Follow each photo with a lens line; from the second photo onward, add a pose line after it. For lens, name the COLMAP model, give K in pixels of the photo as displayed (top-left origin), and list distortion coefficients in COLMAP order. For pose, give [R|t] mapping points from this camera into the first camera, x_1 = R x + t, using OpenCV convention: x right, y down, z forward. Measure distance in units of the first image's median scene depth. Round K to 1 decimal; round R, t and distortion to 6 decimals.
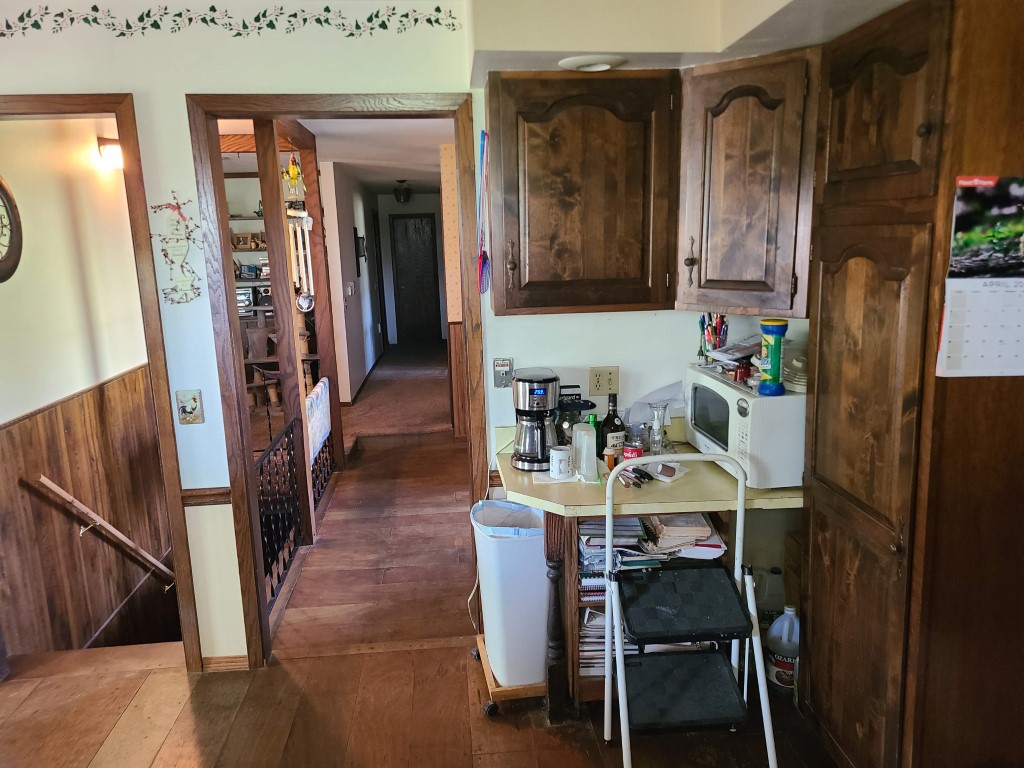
lens RADIAL K [[769.6, 0, 512.8], [0, 769.6, 385.0], [0, 0, 1]] dist [0.050803, -0.012252]
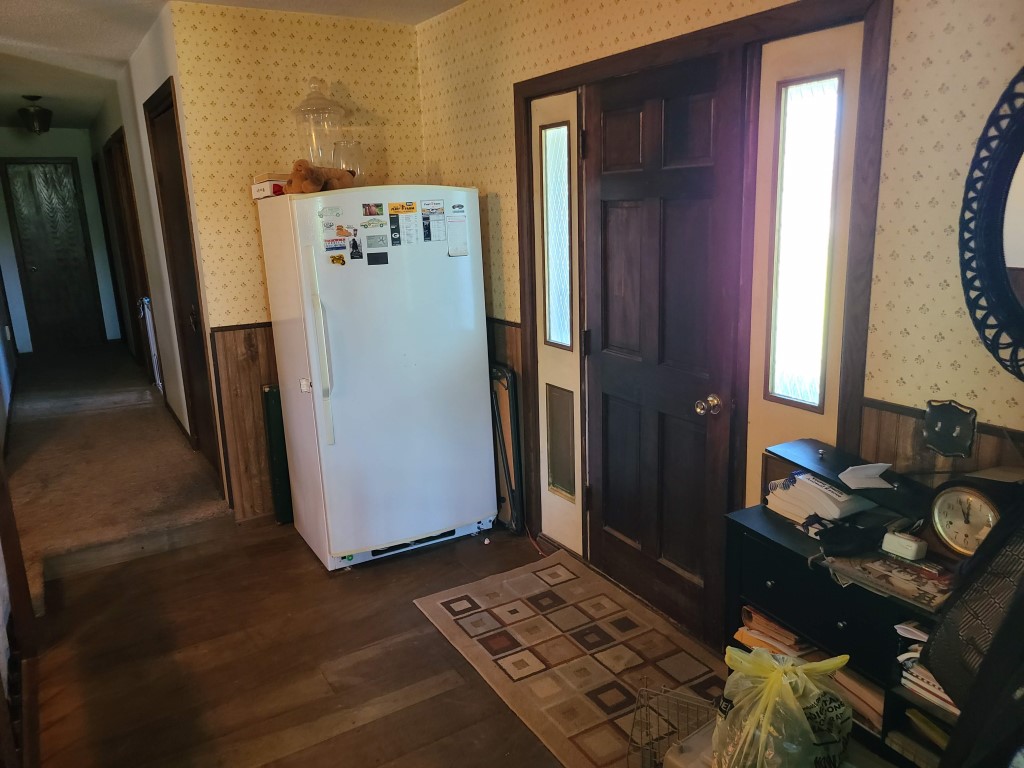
lens RADIAL K [[769.6, 0, 511.4], [0, 769.6, 385.3], [0, 0, 1]] dist [0.050803, -0.012252]
pose [[0.900778, -0.098050, 0.423067, -0.162737], [0.081965, 0.995055, 0.056097, -0.068688], [-0.426475, -0.015854, 0.904360, 0.484336]]
